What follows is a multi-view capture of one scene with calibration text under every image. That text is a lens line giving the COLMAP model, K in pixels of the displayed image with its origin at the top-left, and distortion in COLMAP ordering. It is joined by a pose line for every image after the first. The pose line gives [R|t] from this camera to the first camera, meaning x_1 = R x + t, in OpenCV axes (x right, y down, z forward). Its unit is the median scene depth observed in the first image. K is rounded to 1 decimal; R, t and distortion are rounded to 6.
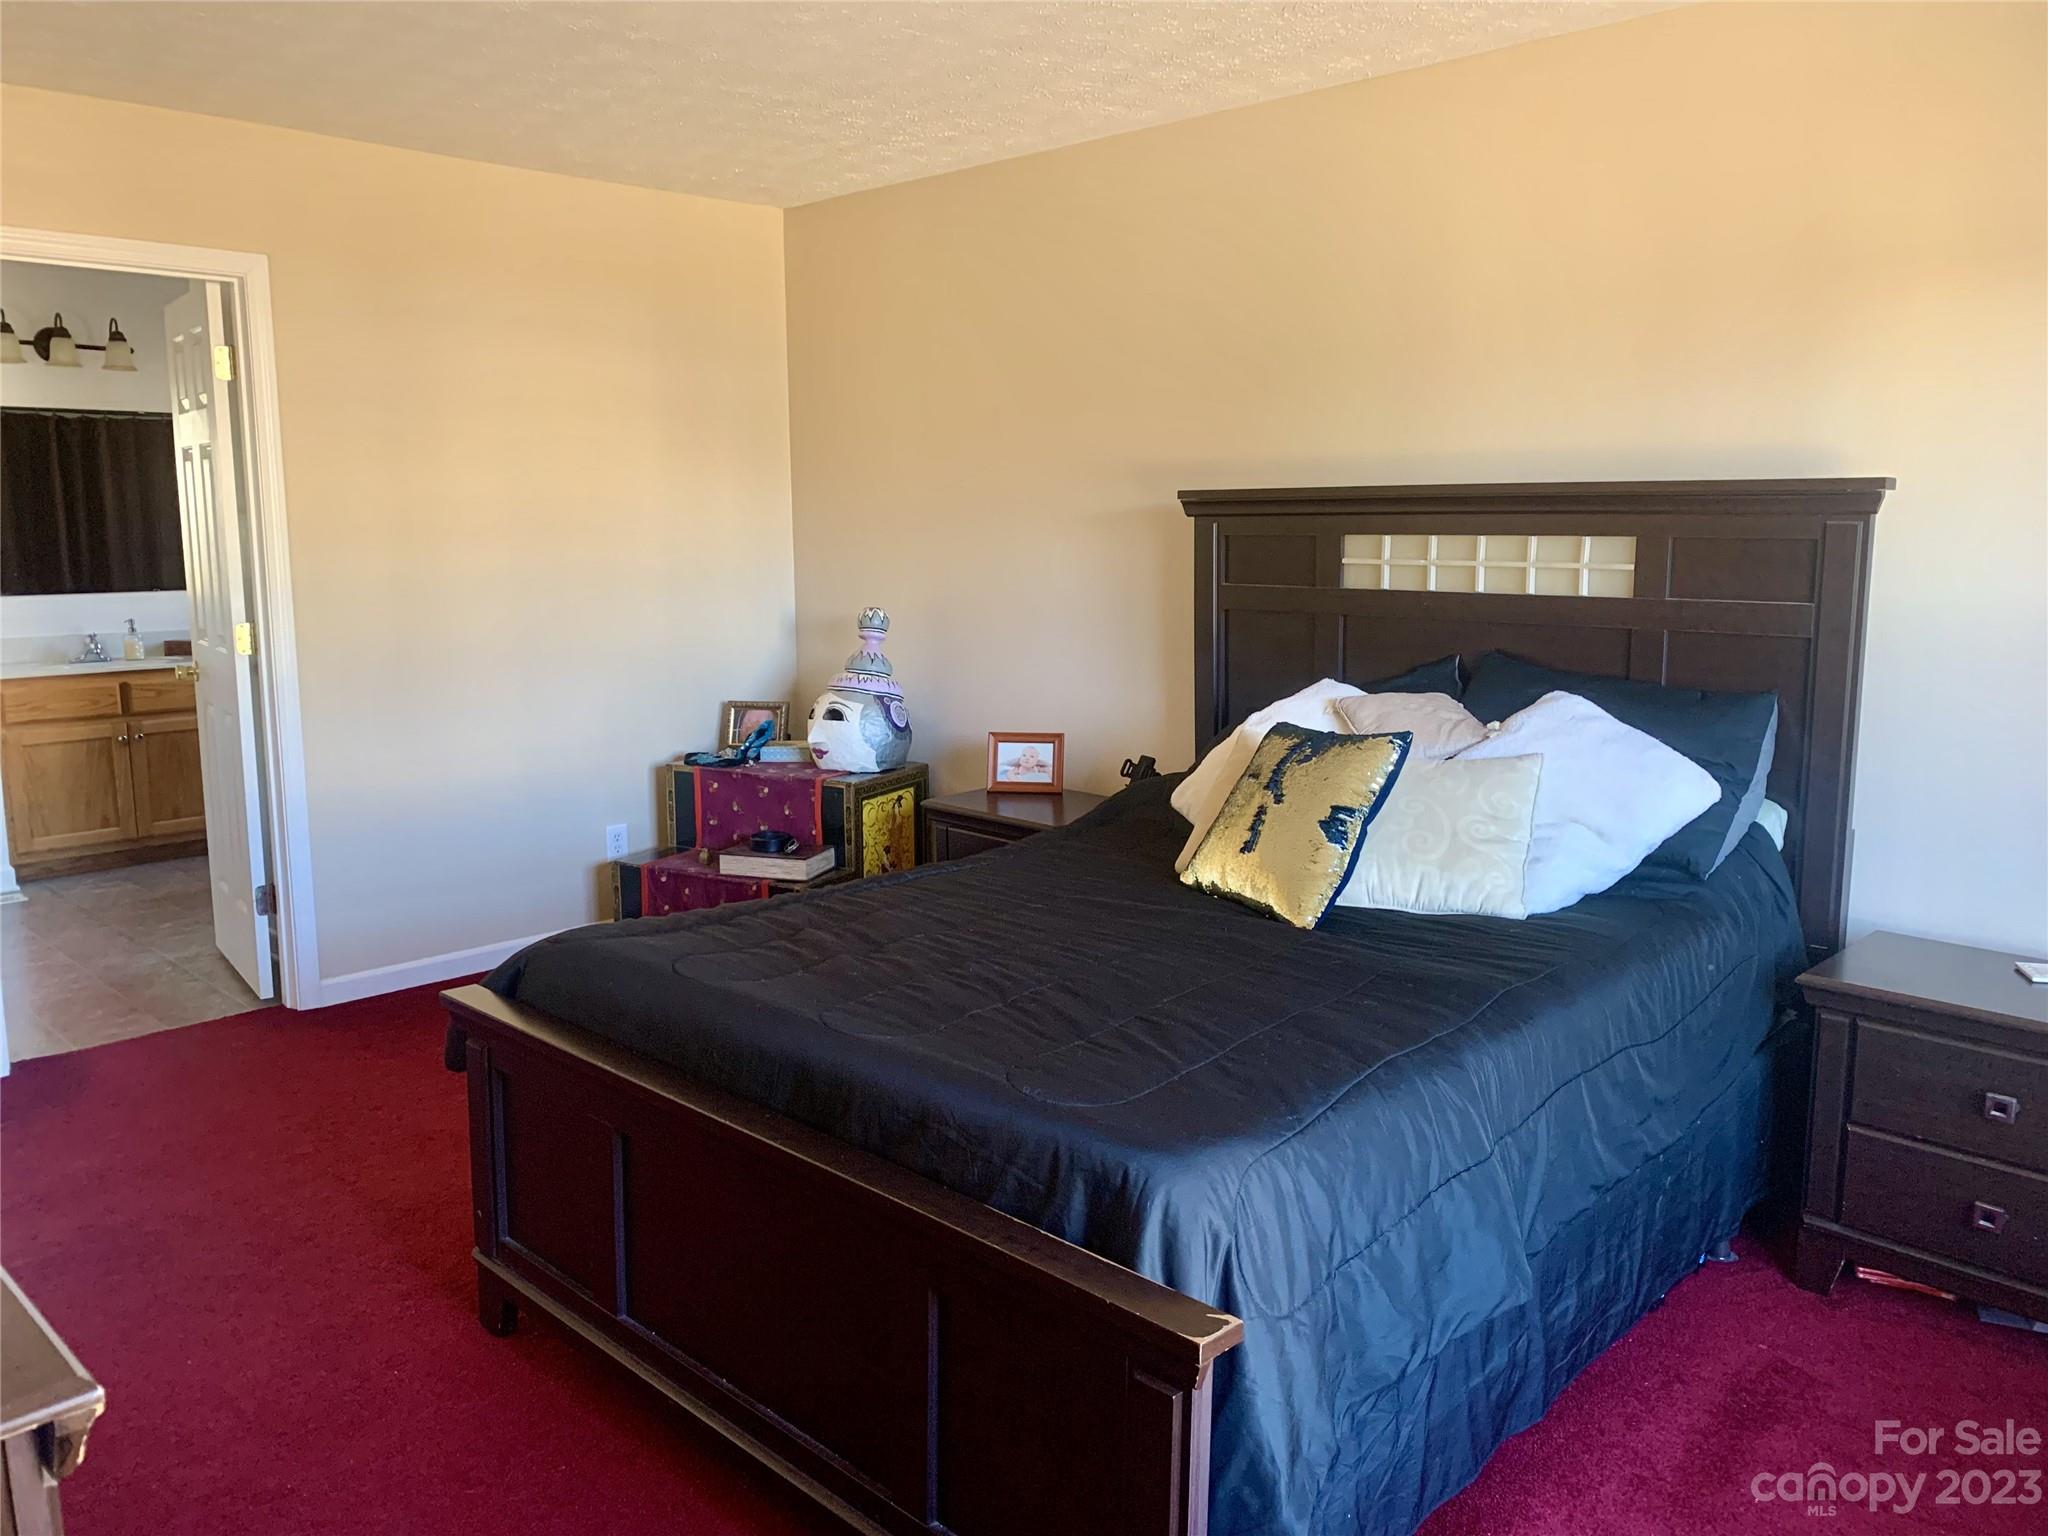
lens RADIAL K [[1557.2, 0, 1032.5], [0, 1557.2, 760.5], [0, 0, 1]] dist [0.048061, -0.063280]
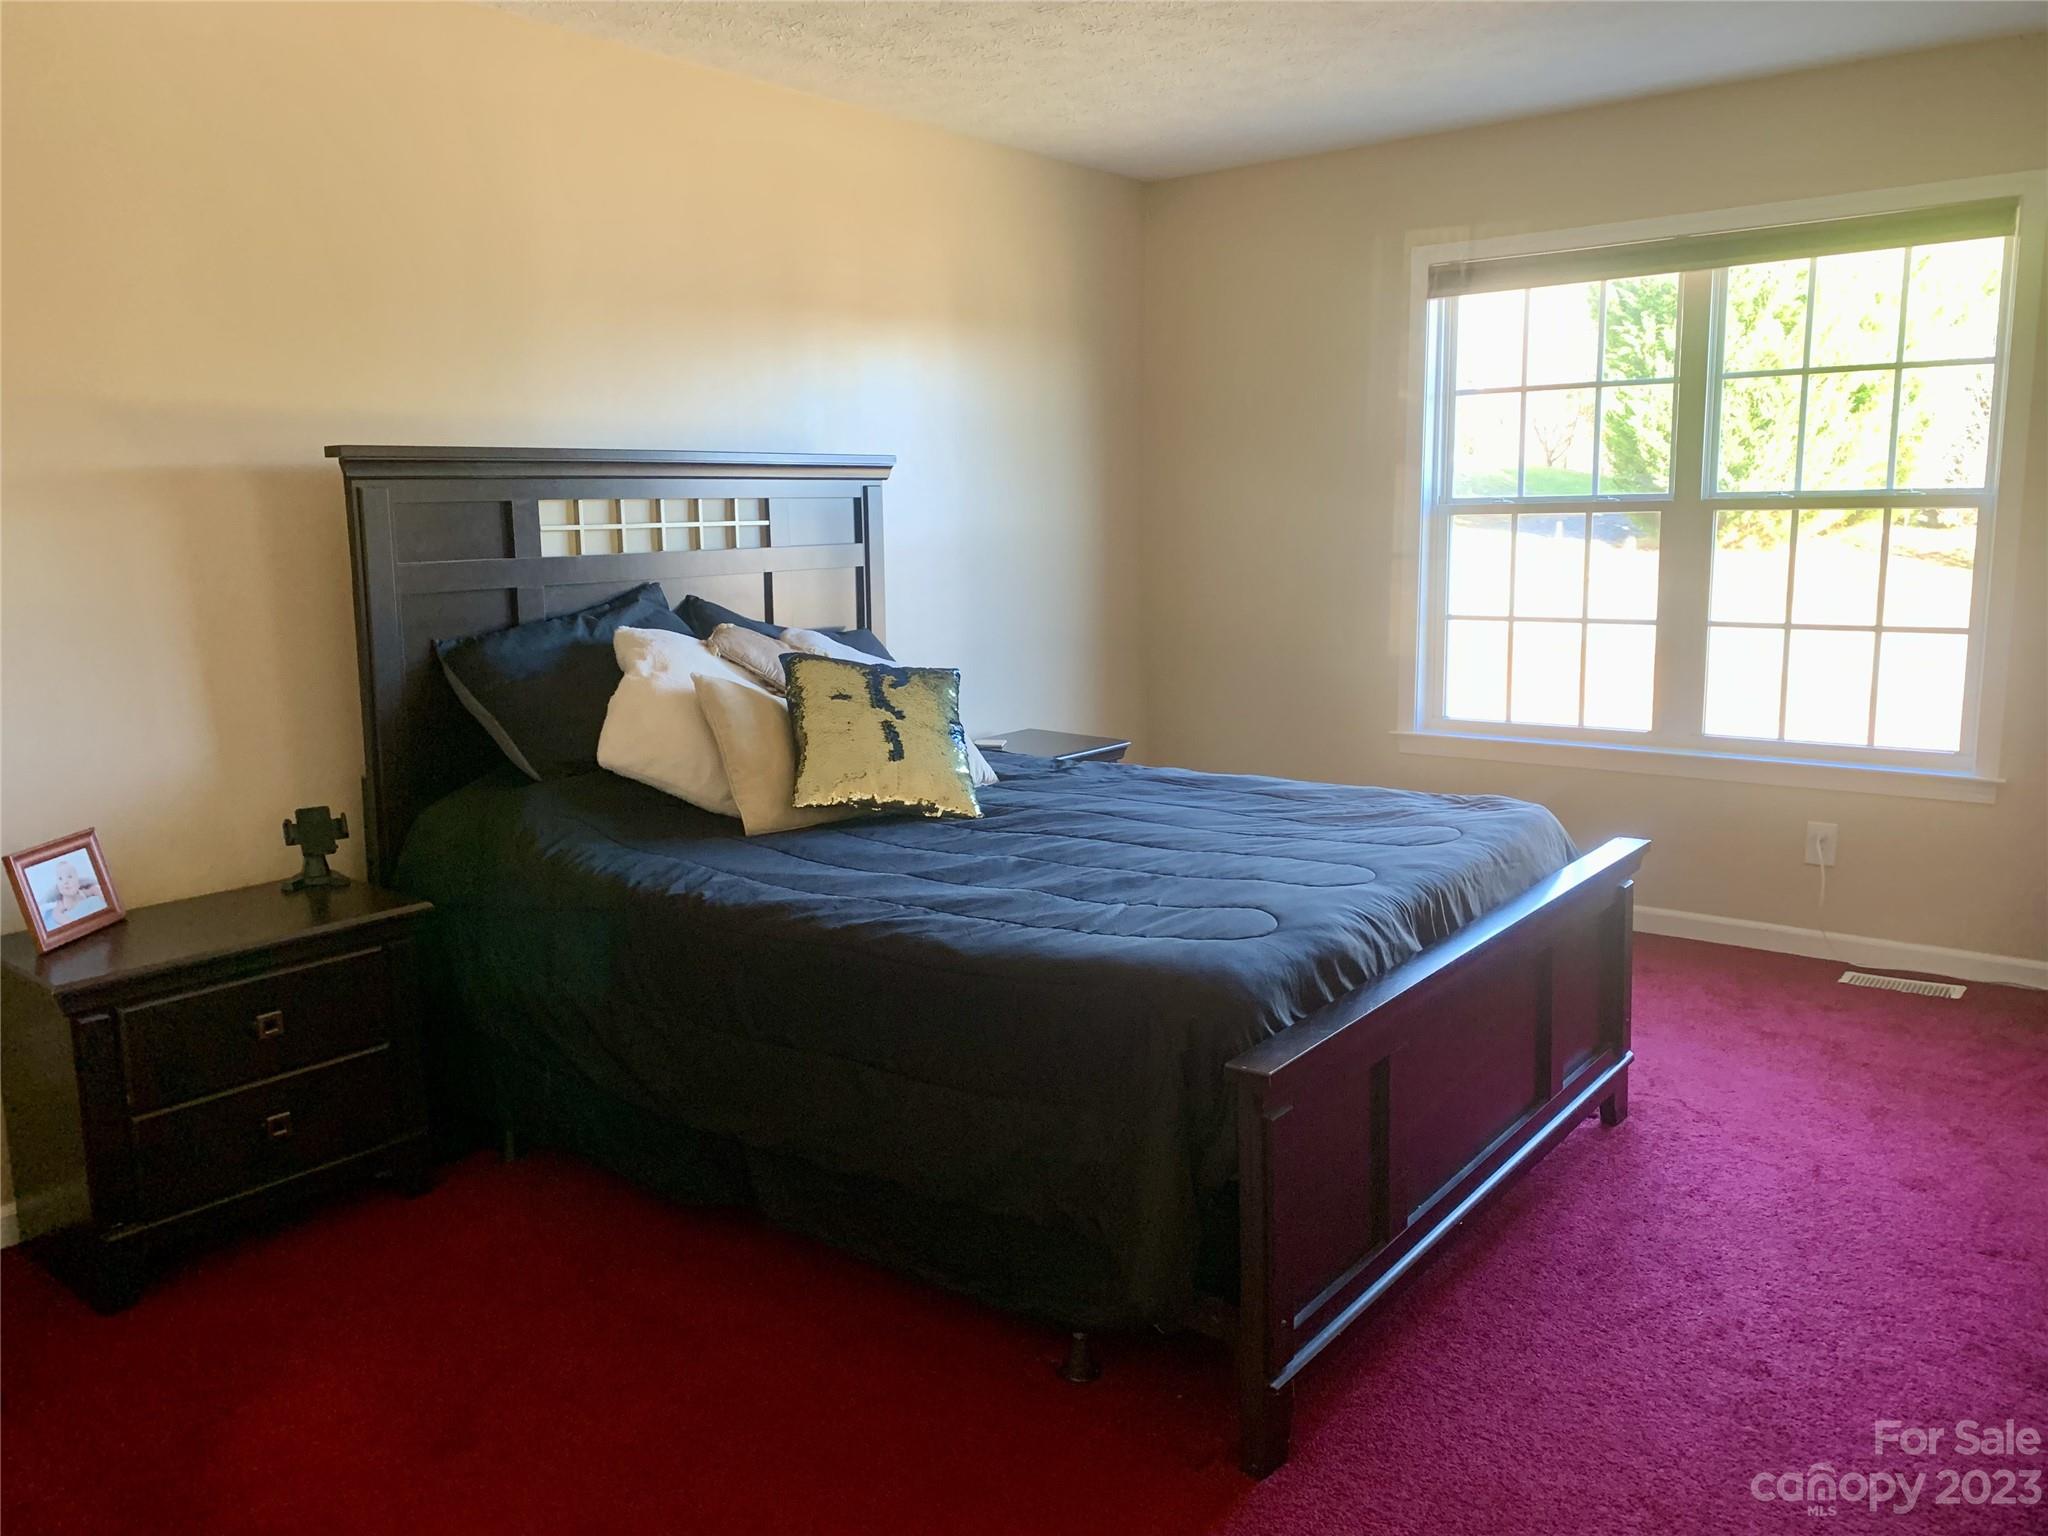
lens RADIAL K [[1557.2, 0, 1031.2], [0, 1557.2, 765.3], [0, 0, 1]] dist [0.048061, -0.063280]
pose [[-0.122634, -0.172319, 0.977378, -0.642697], [0.168137, 0.966968, 0.191580, -0.099769], [-0.978106, 0.187827, -0.089611, 0.684184]]
